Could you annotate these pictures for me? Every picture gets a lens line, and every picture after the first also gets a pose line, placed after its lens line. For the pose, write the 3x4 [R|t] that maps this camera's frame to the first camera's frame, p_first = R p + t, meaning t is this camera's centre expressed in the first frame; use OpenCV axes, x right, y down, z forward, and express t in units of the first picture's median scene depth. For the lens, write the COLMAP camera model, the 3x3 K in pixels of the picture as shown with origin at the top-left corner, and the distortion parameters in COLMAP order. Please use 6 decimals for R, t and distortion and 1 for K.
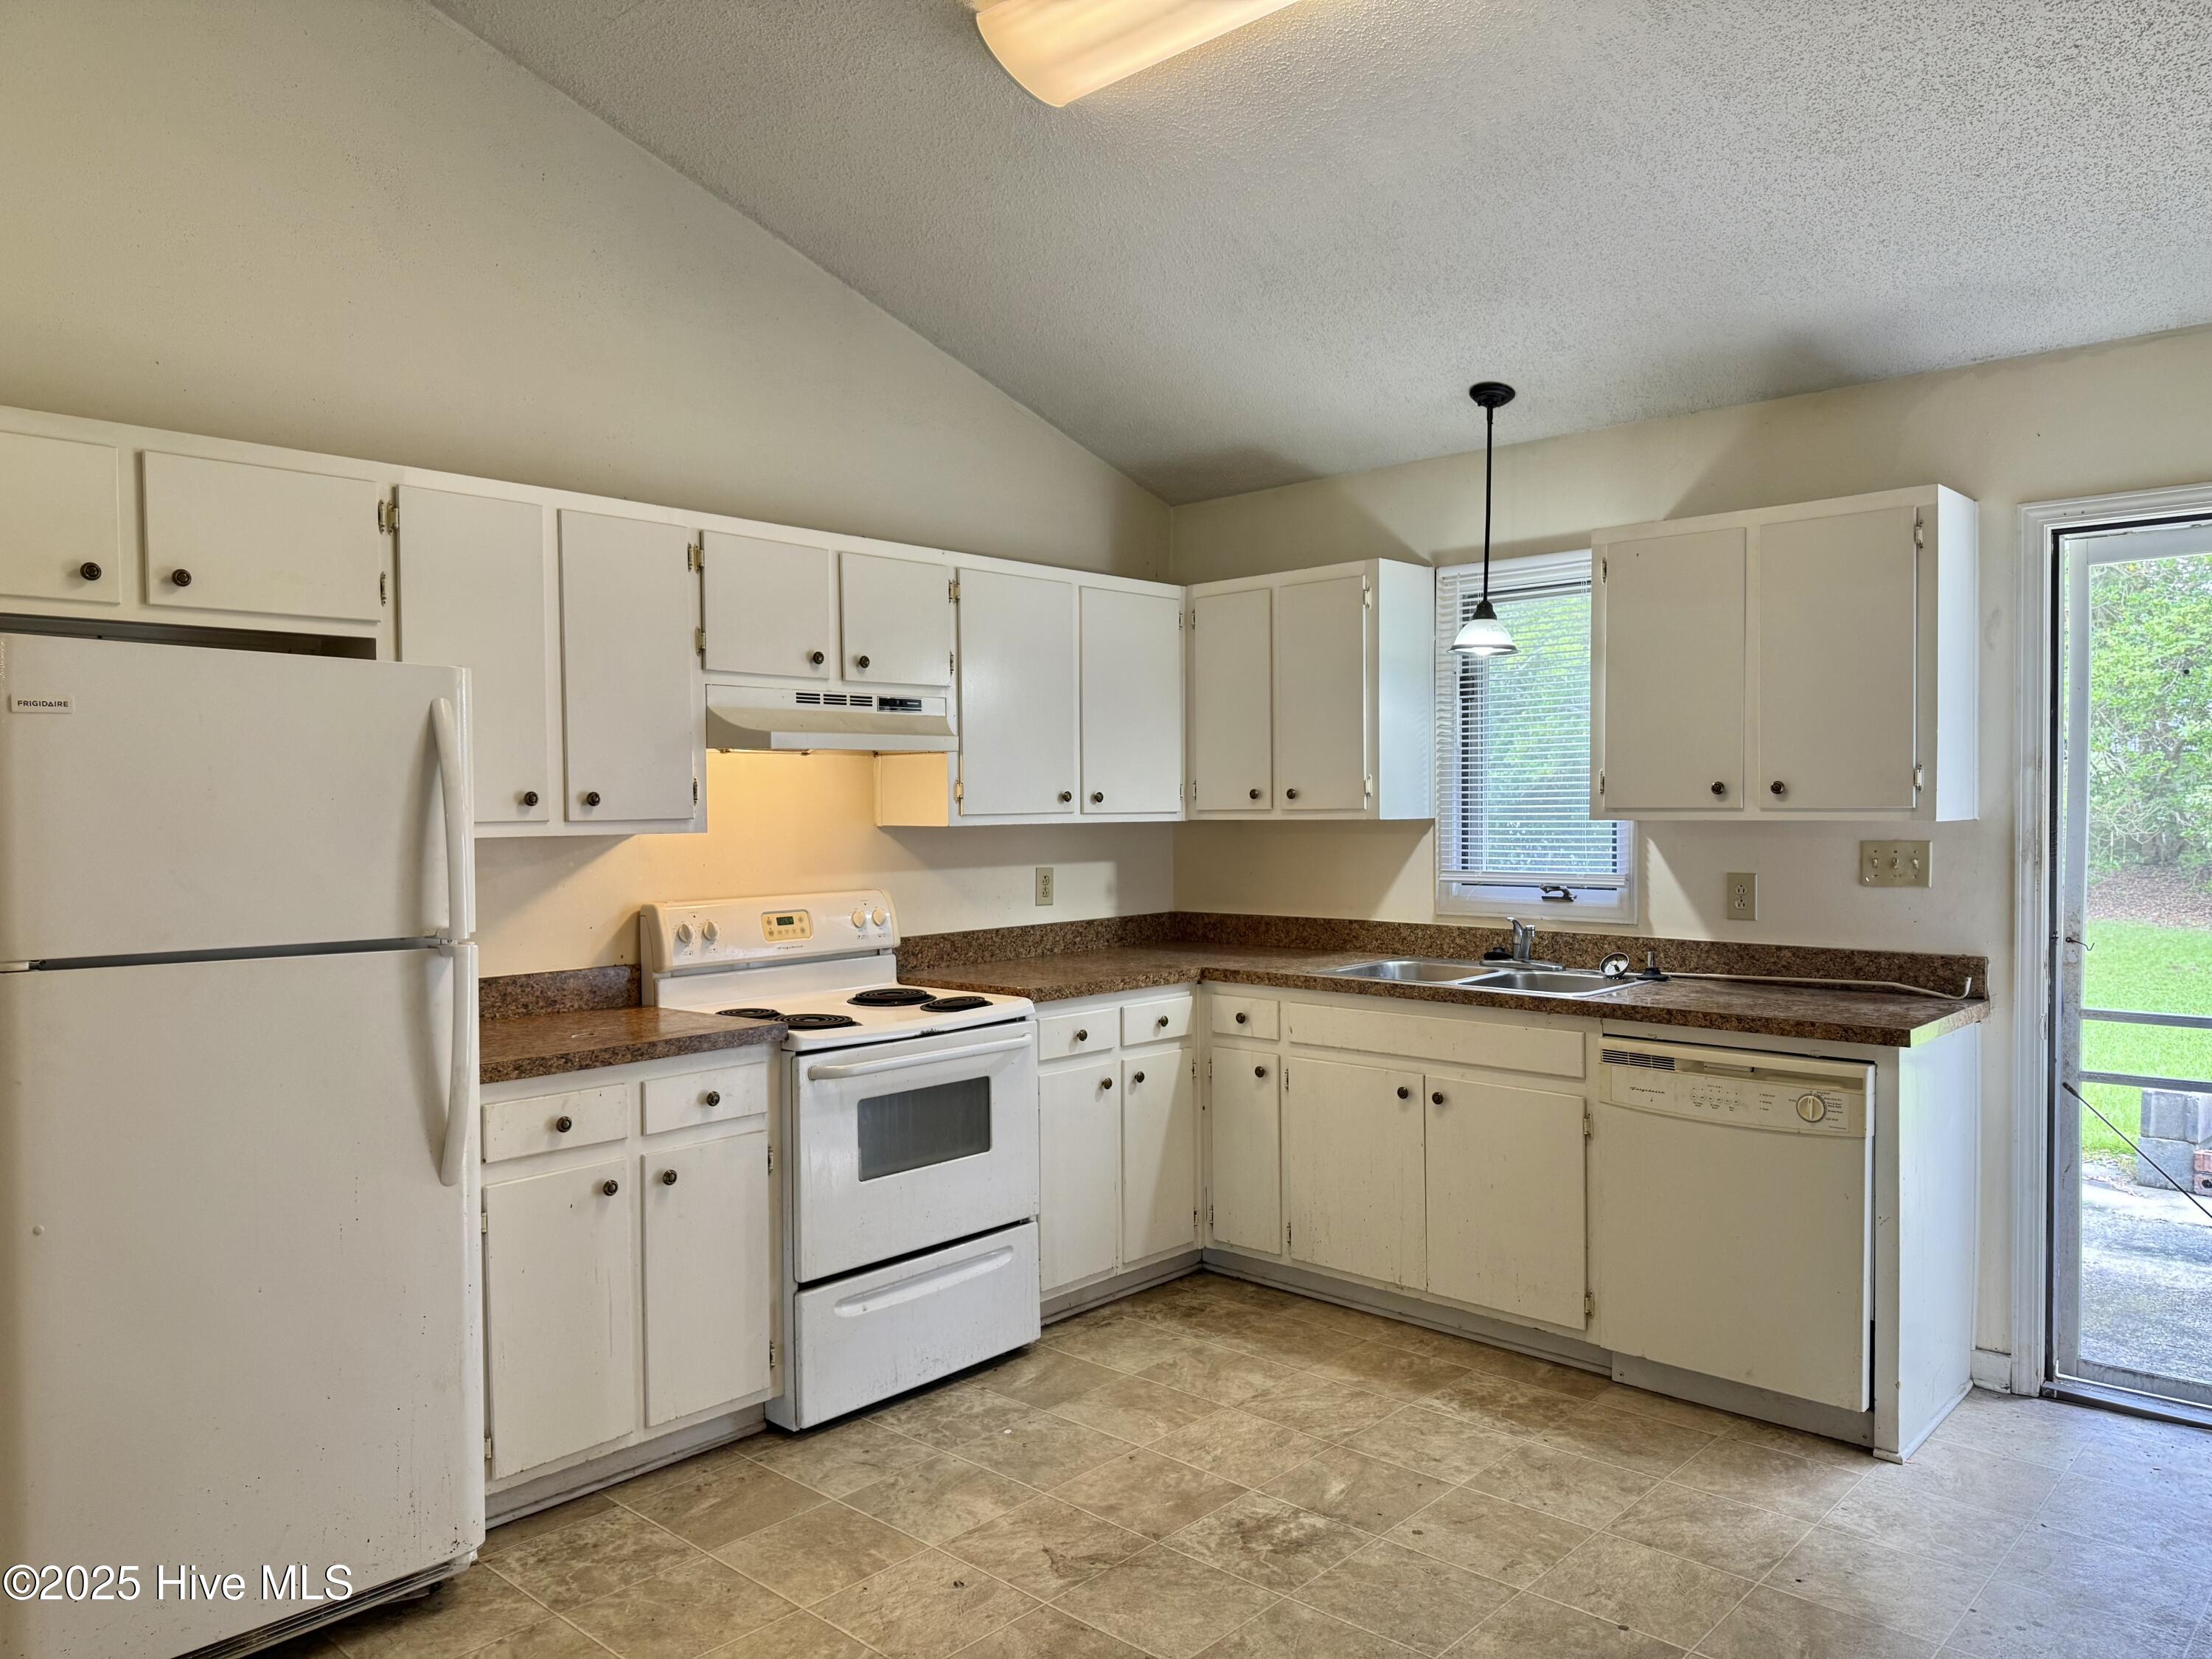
lens RADIAL K [[1569.7, 0, 1036.7], [0, 1569.7, 834.3], [0, 0, 1]] dist [0.160848, -0.134289]
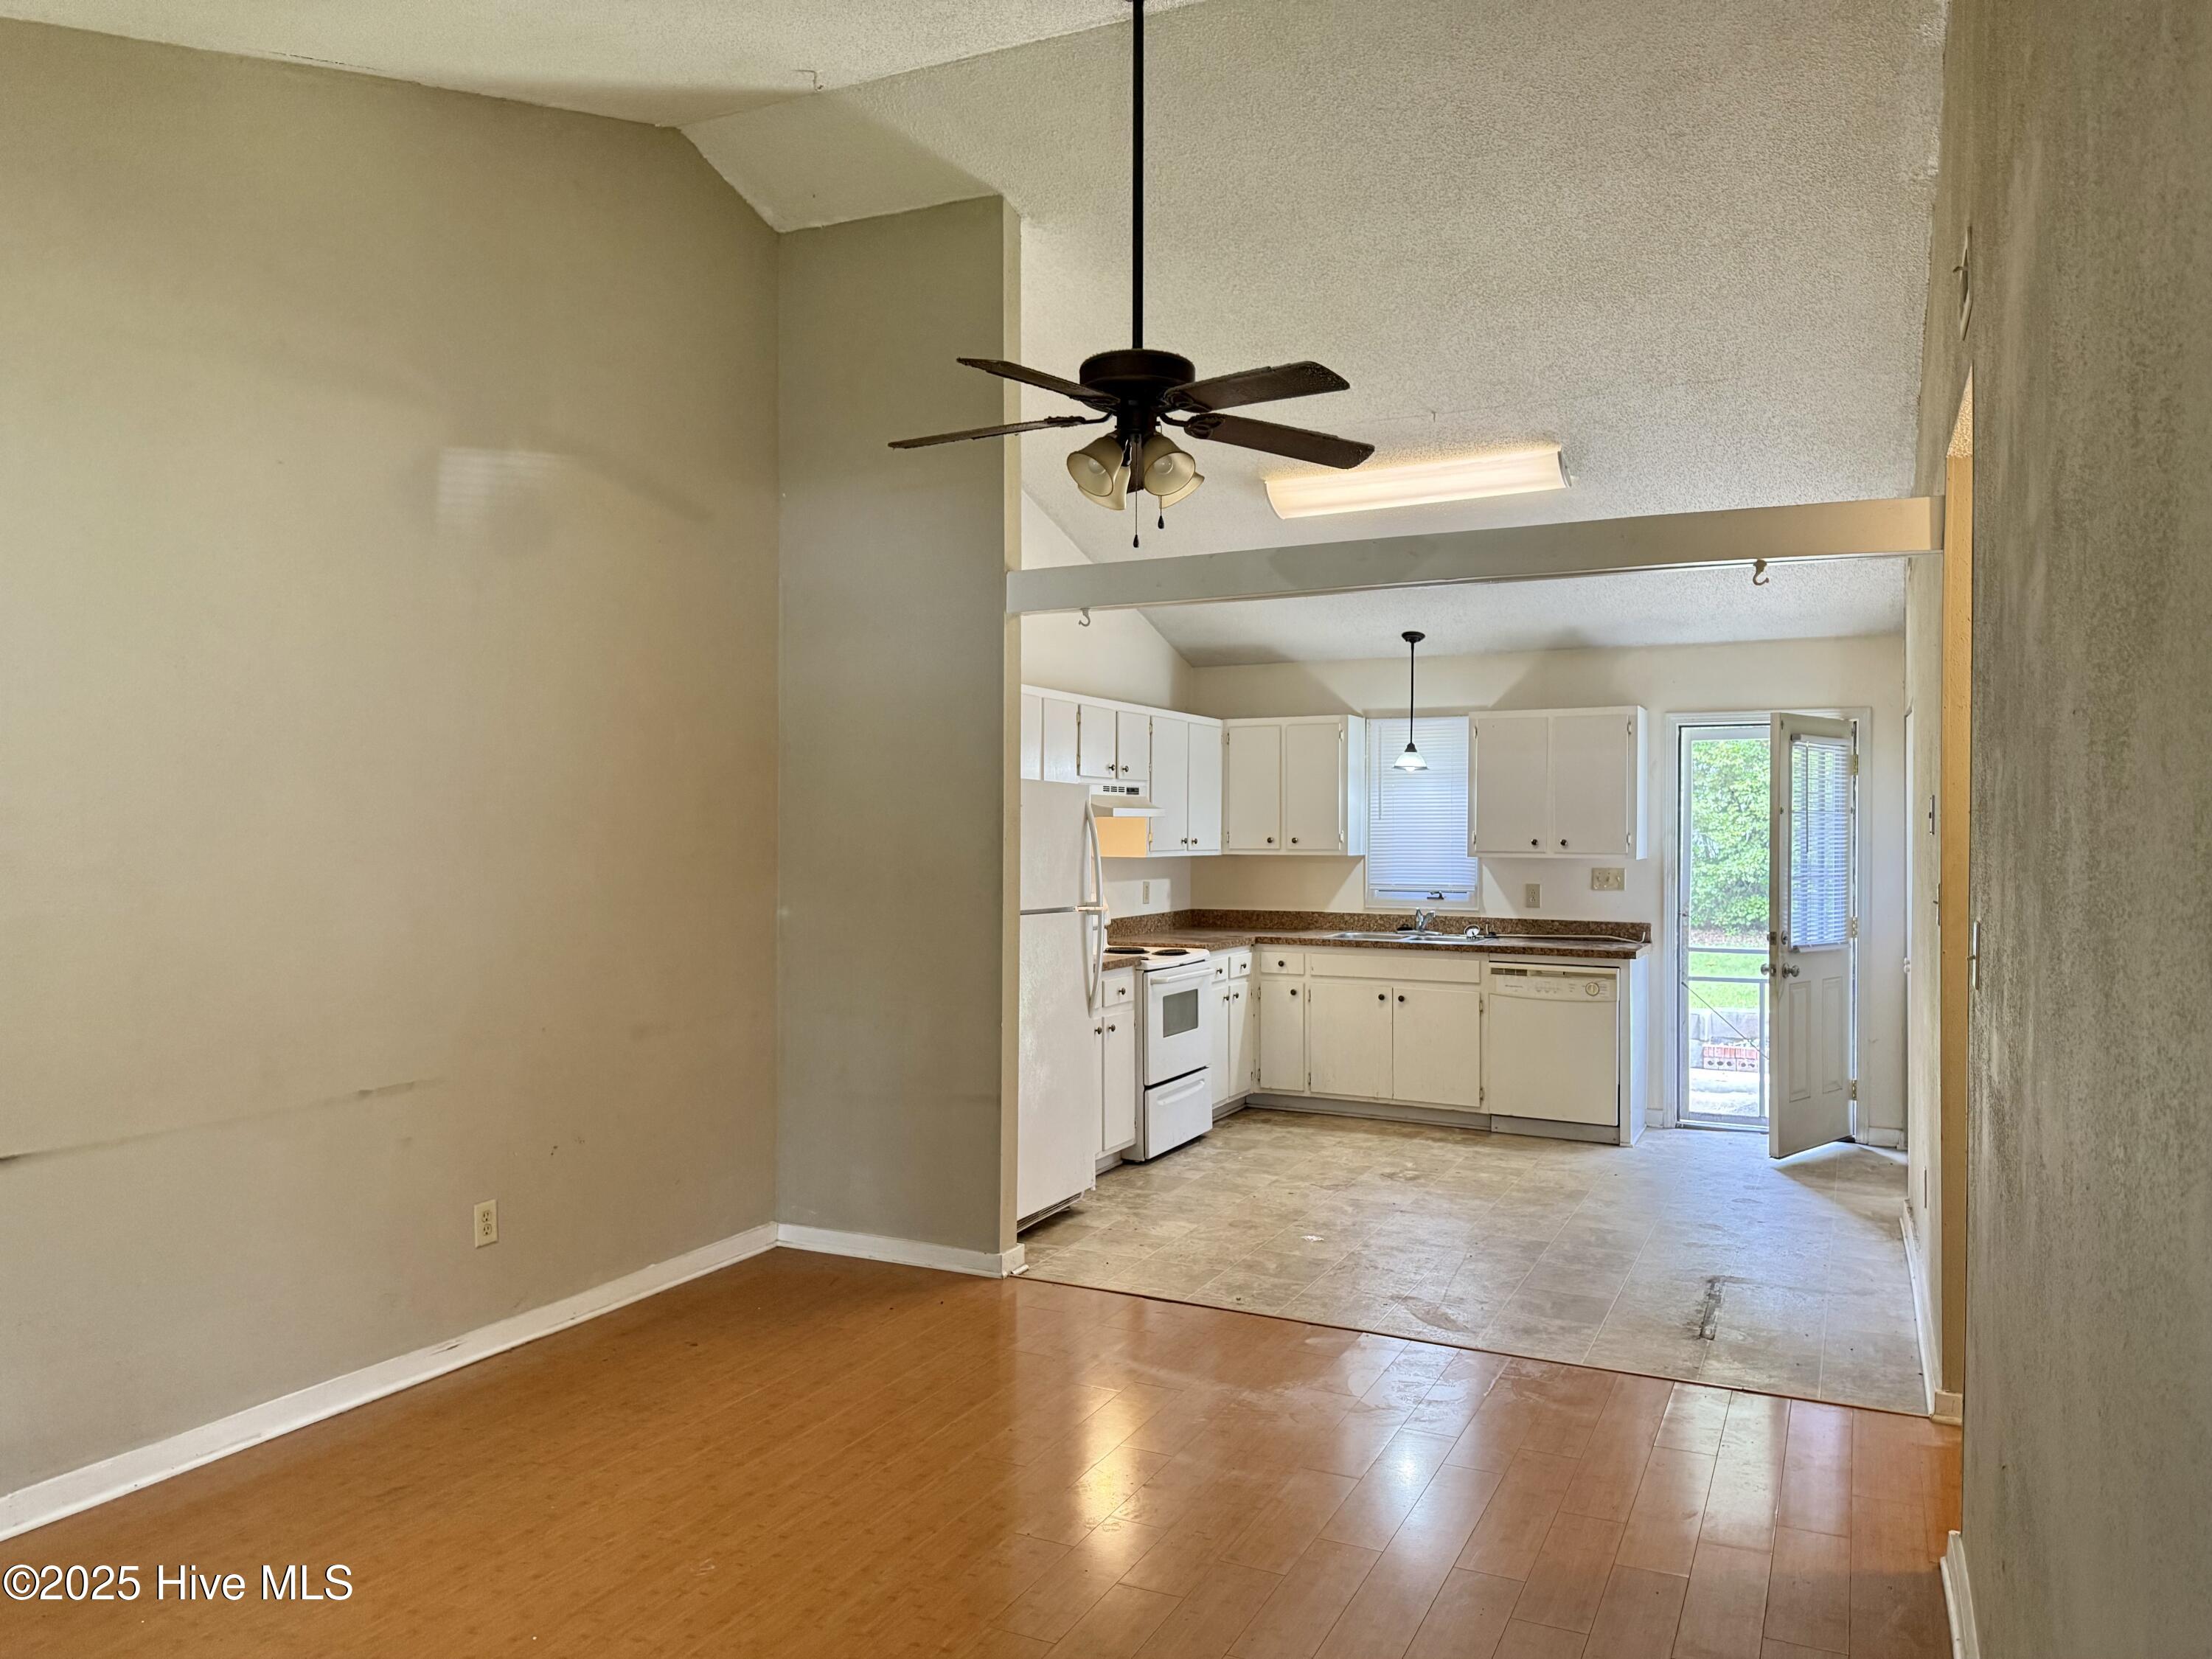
lens RADIAL K [[1548.2, 0, 1100.6], [0, 1548.2, 846.0], [0, 0, 1]] dist [0.327298, -0.000735]
pose [[0.952277, 0.009864, 0.305077, -0.685463], [-0.006133, 0.999894, -0.013186, 0.006013], [-0.305175, 0.010686, 0.952236, -0.723406]]
